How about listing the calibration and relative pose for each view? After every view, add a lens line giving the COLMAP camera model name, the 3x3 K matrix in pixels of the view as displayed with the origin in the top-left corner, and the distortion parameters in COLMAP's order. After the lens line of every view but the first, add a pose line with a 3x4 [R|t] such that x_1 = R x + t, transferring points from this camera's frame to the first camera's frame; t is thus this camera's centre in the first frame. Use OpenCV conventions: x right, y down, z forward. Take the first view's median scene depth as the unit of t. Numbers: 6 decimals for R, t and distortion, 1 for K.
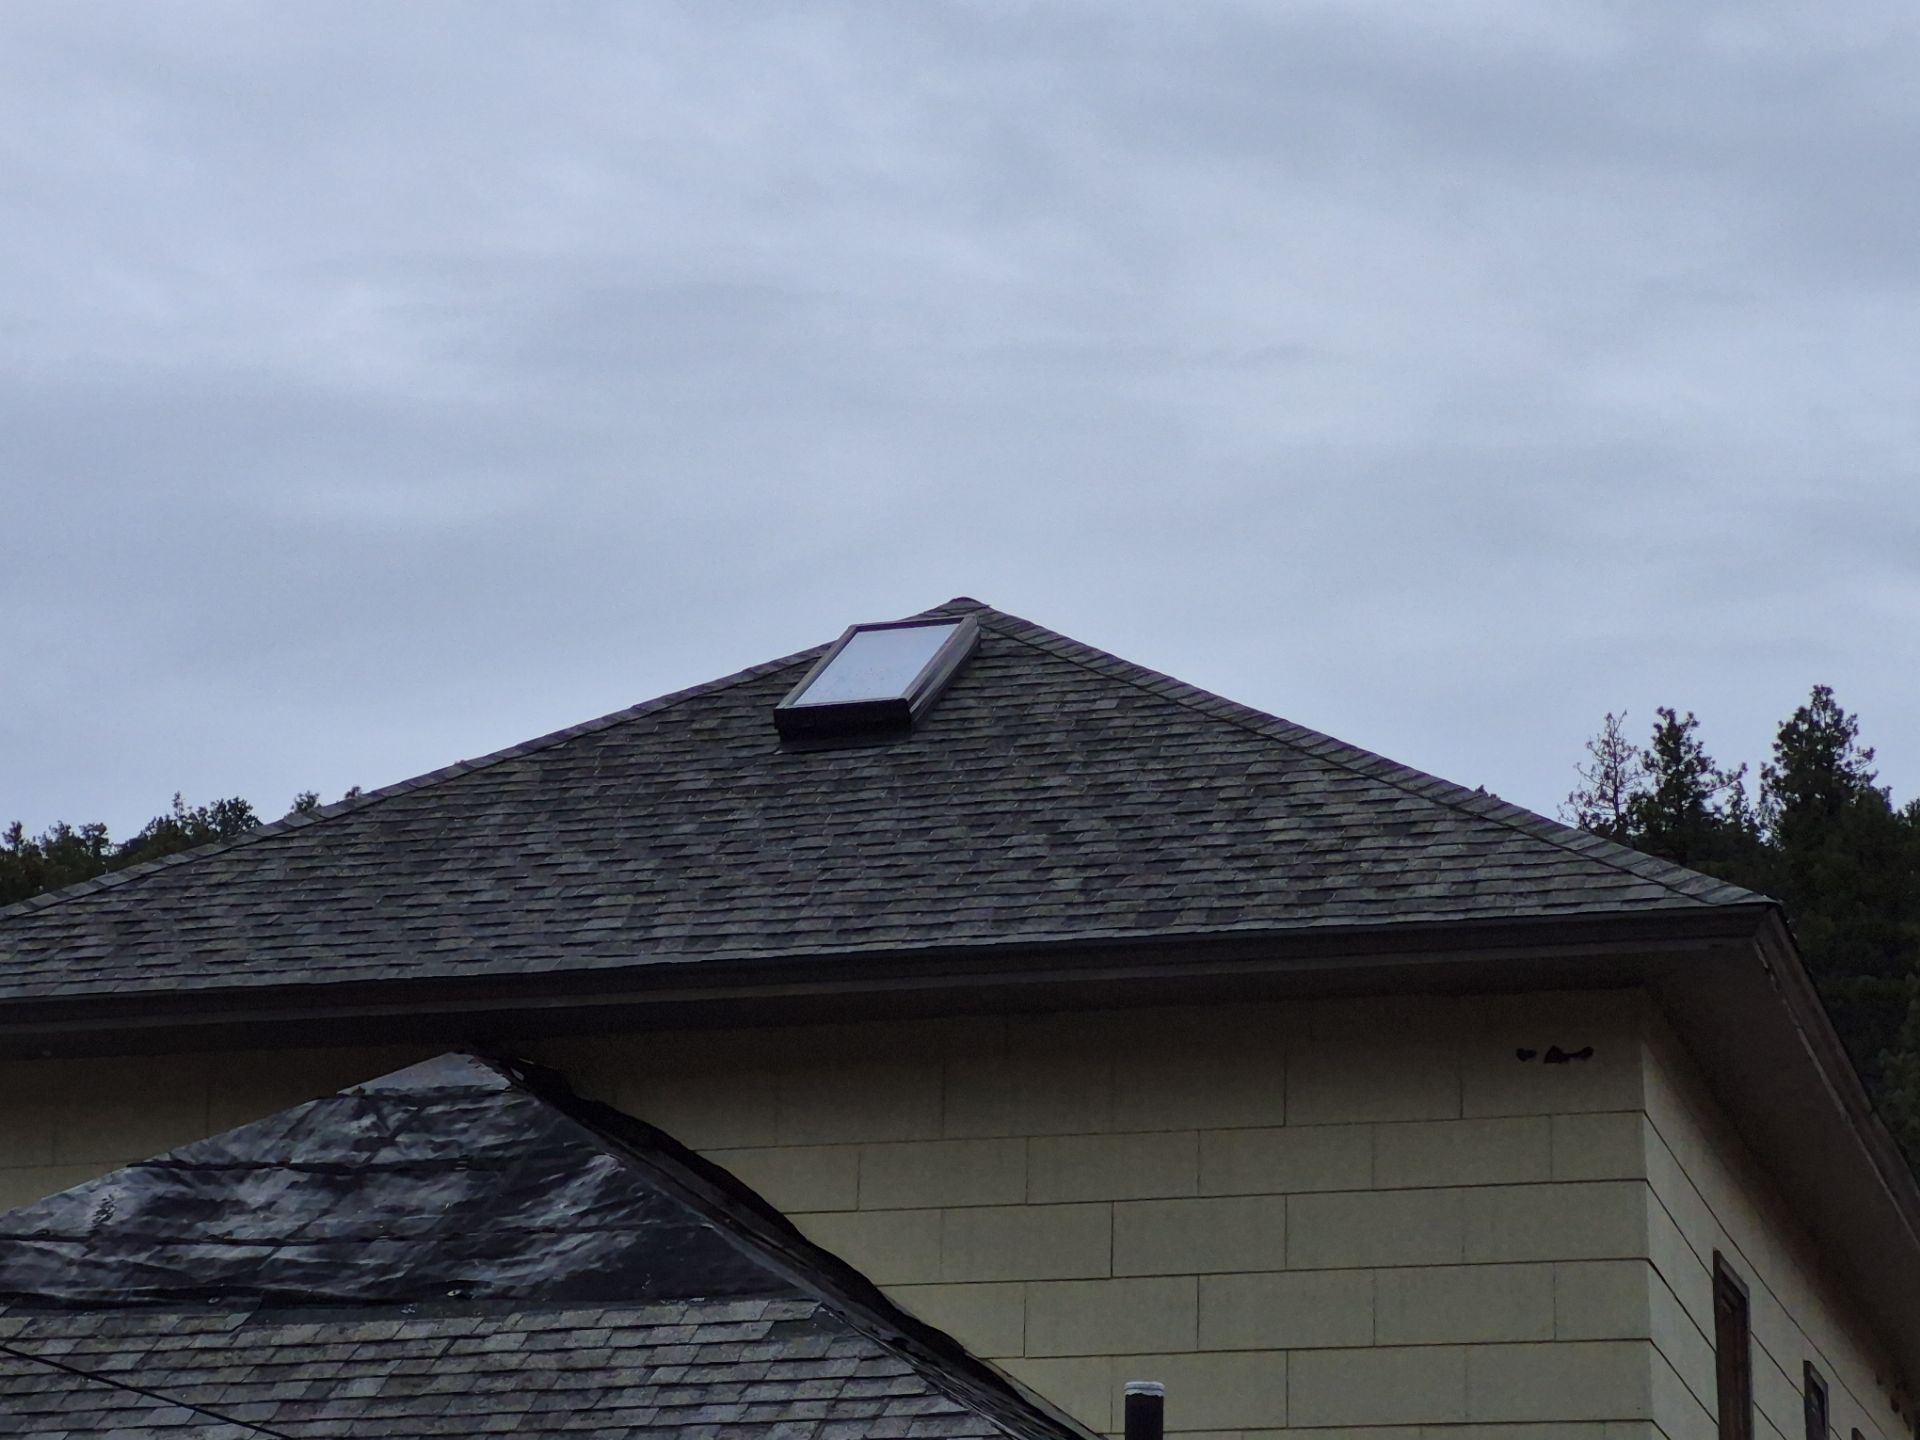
lens RADIAL K [[4960.8, 0, 895.1], [0, 4960.8, 759.1], [0, 0, 1]] dist [-0.245980, 4.885975]
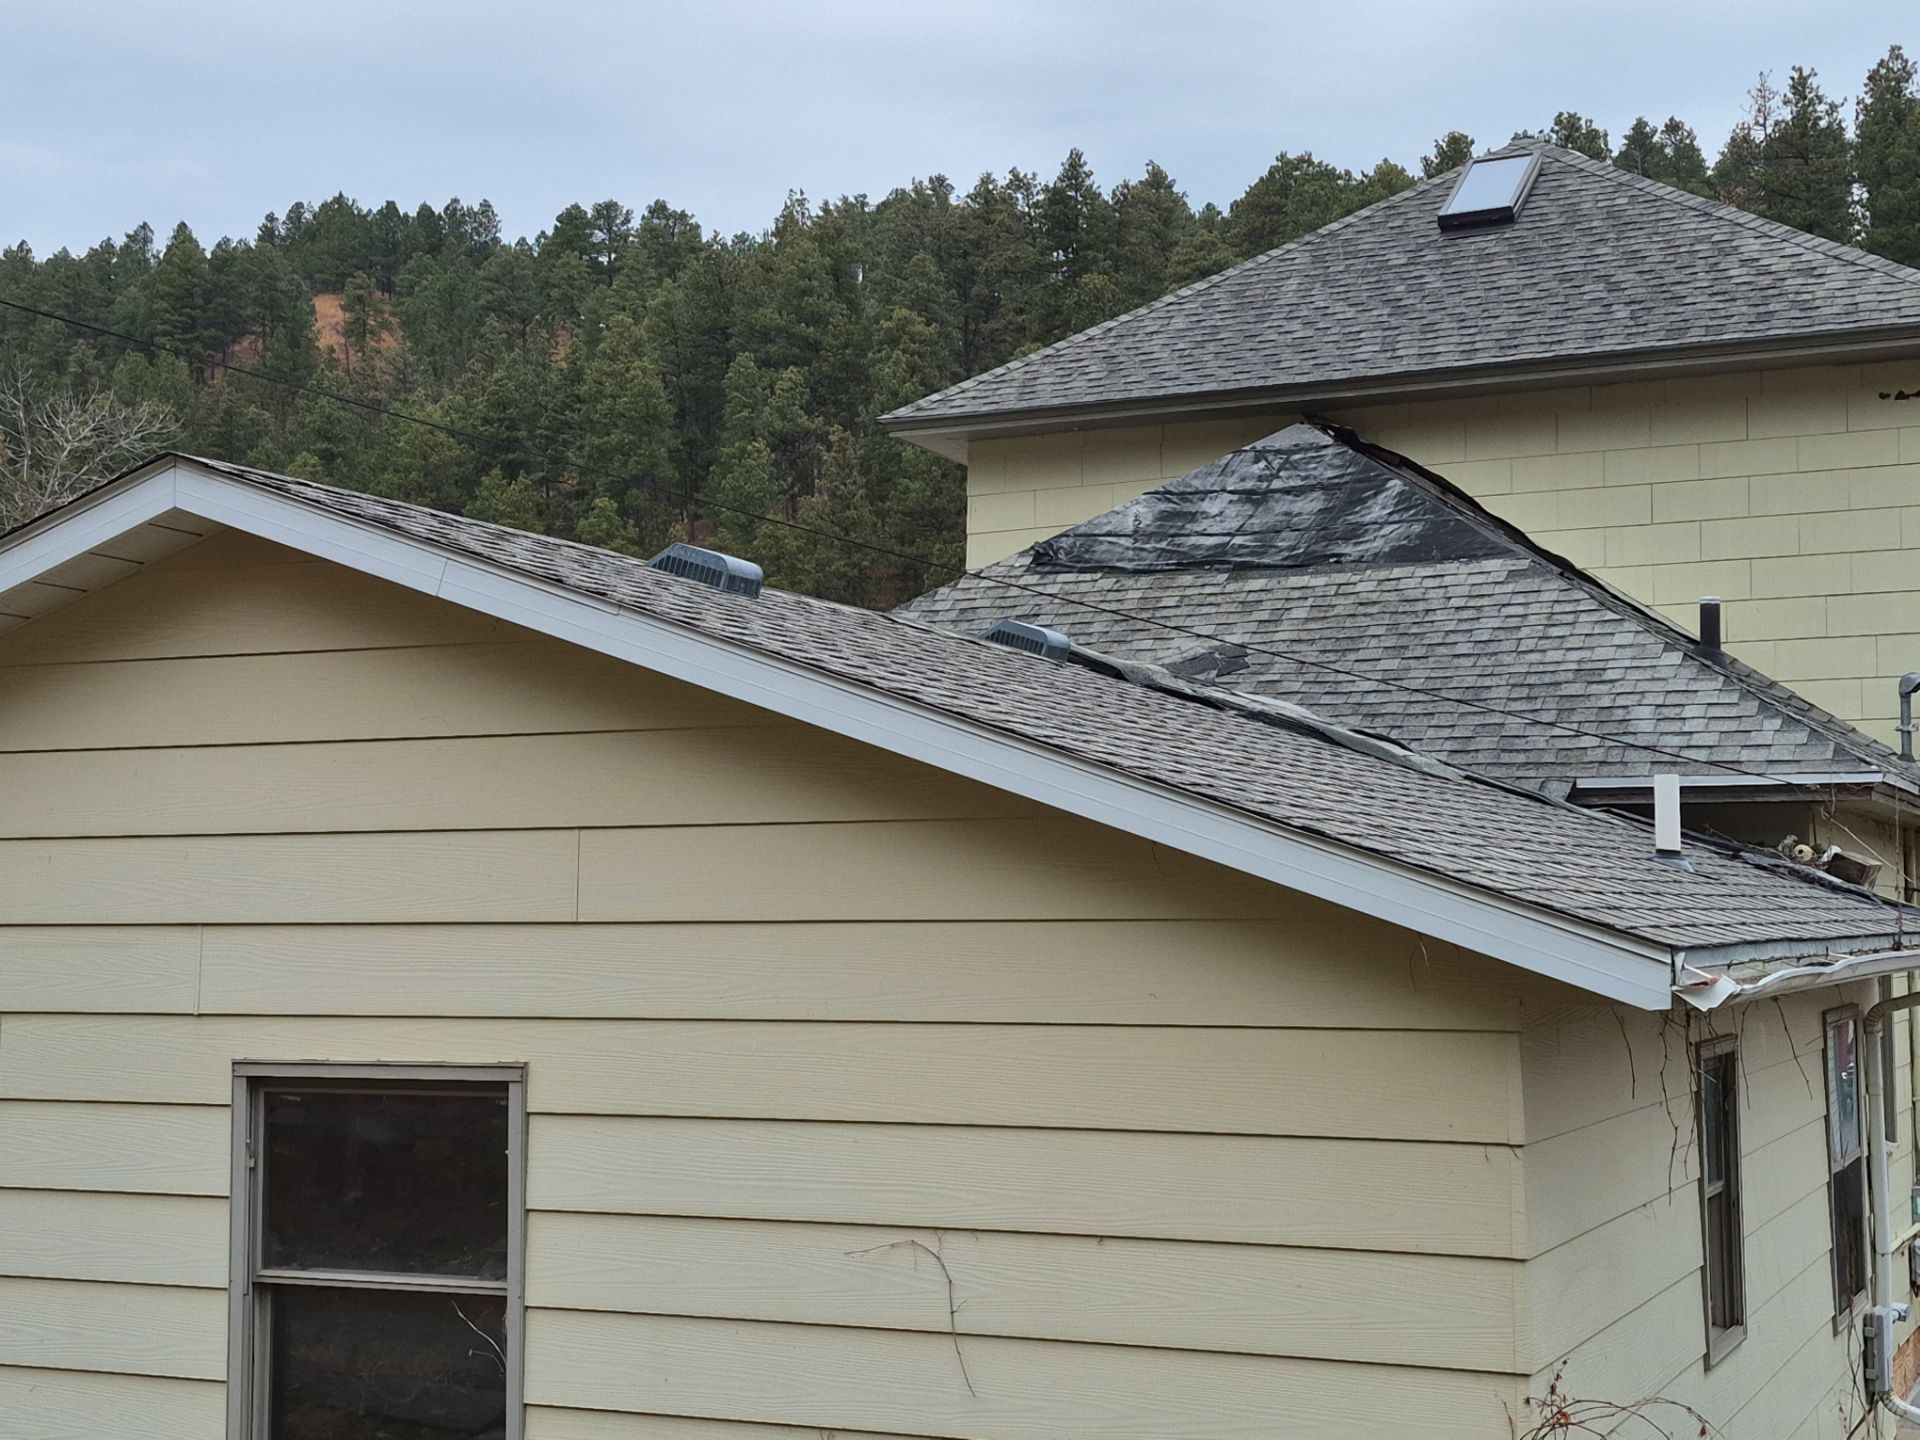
lens RADIAL K [[2765.7, 0, 910.5], [0, 2765.7, 761.5], [0, 0, 1]] dist [0.171809, -0.397210]
pose [[0.988564, -0.029850, -0.147818, -0.083348], [0.061596, 0.974643, 0.215121, -0.056666], [0.137648, -0.221765, 0.965336, -0.107691]]
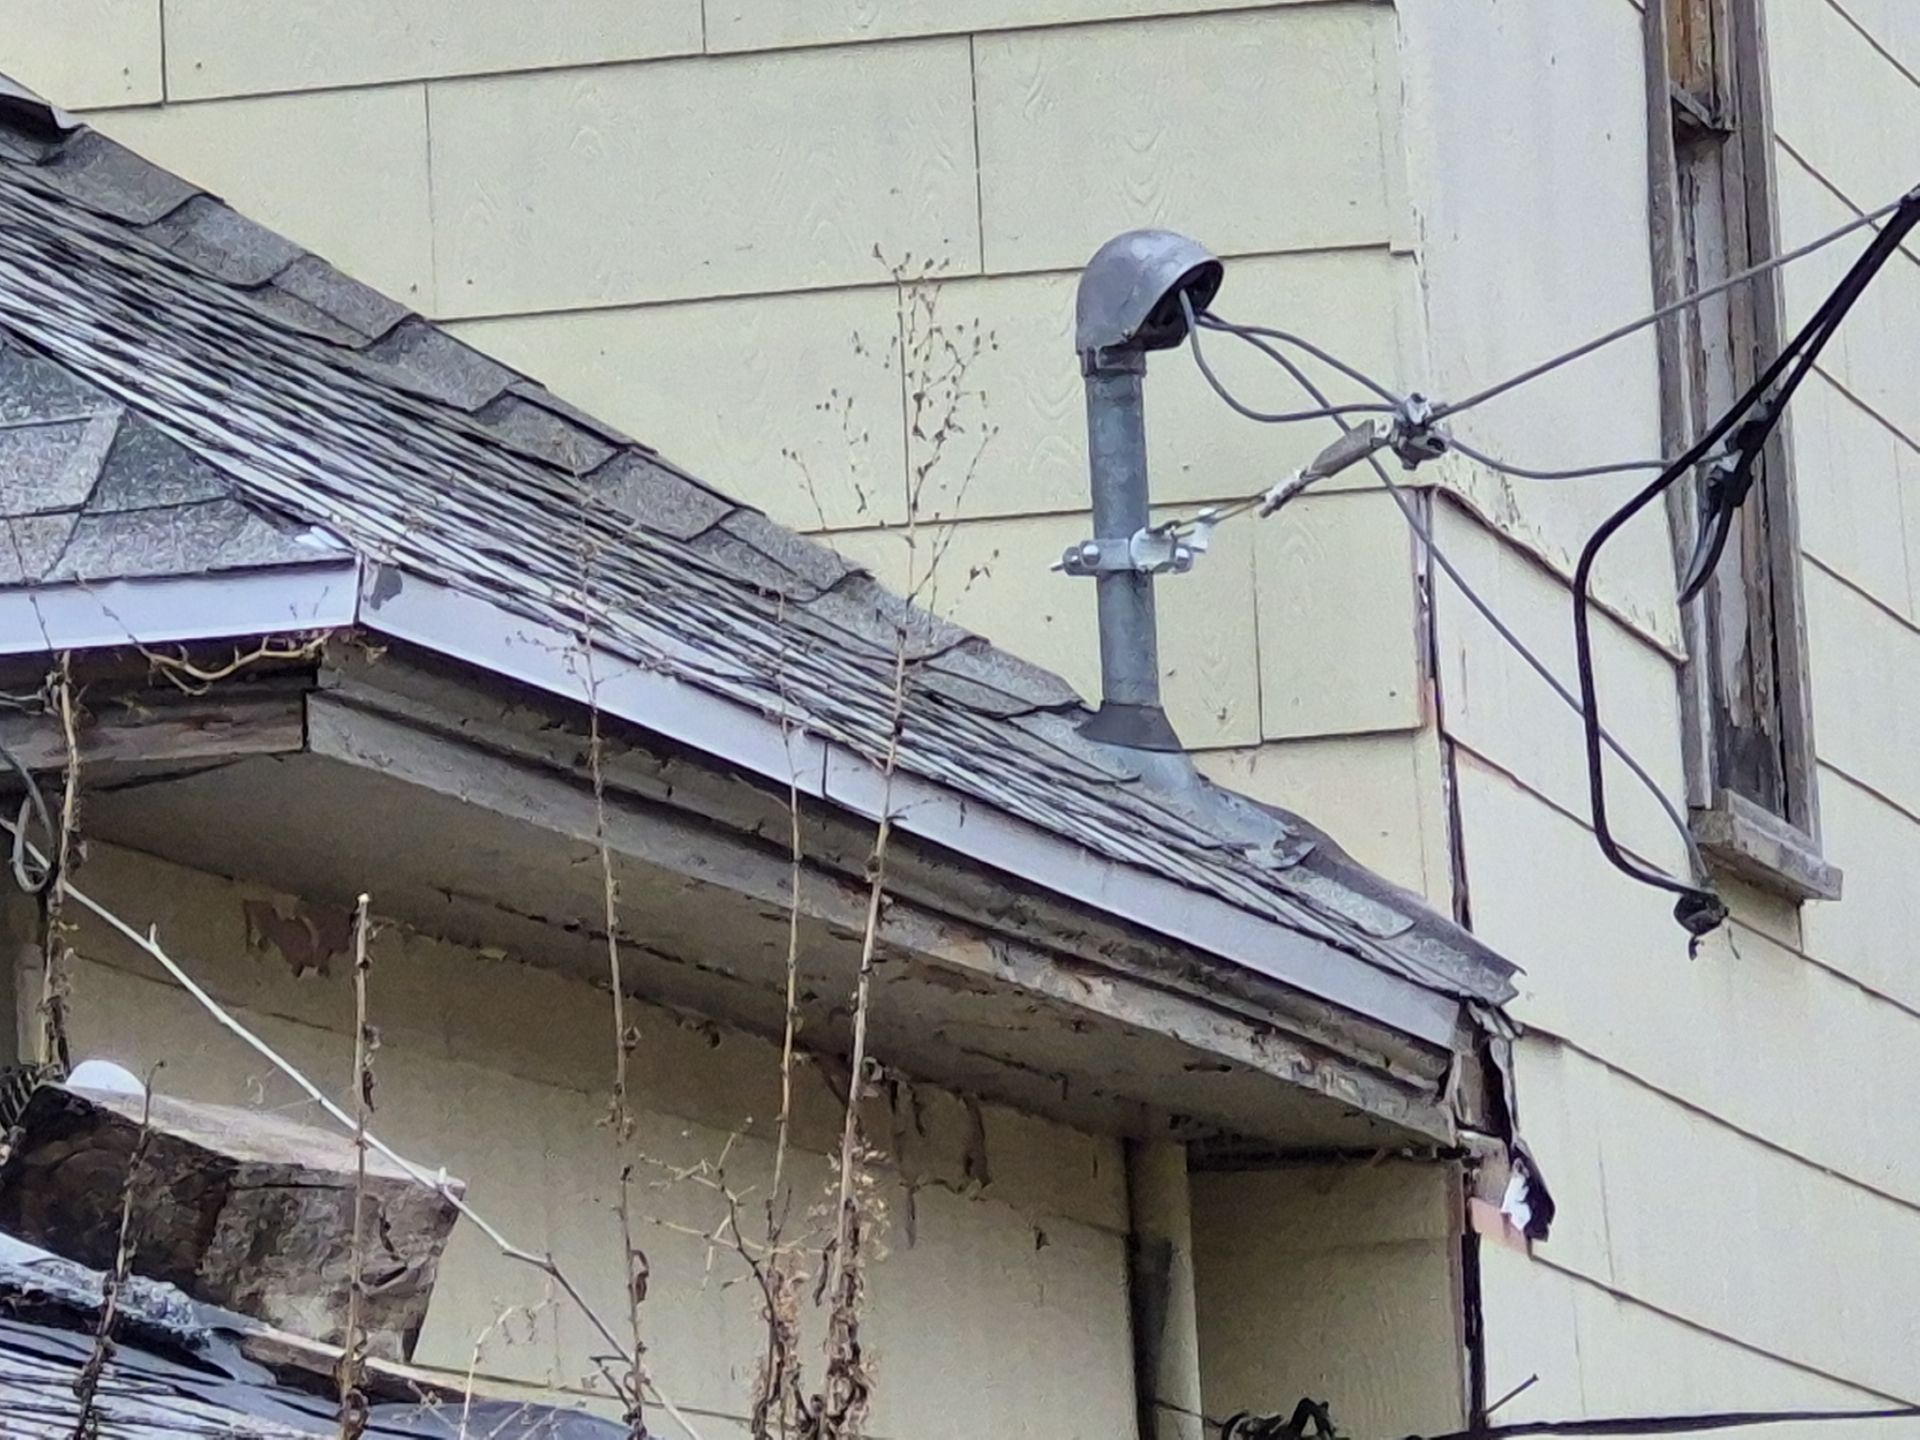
lens RADIAL K [[13434.4, 0, 960.0], [0, 13434.4, 720.0], [0, 0, 1]] dist [0.107282, -46.906023]
pose [[0.994461, -0.065318, 0.082349, 0.045669], [0.049950, 0.983029, 0.176518, 0.036355], [-0.092481, -0.171427, 0.980847, 0.111285]]
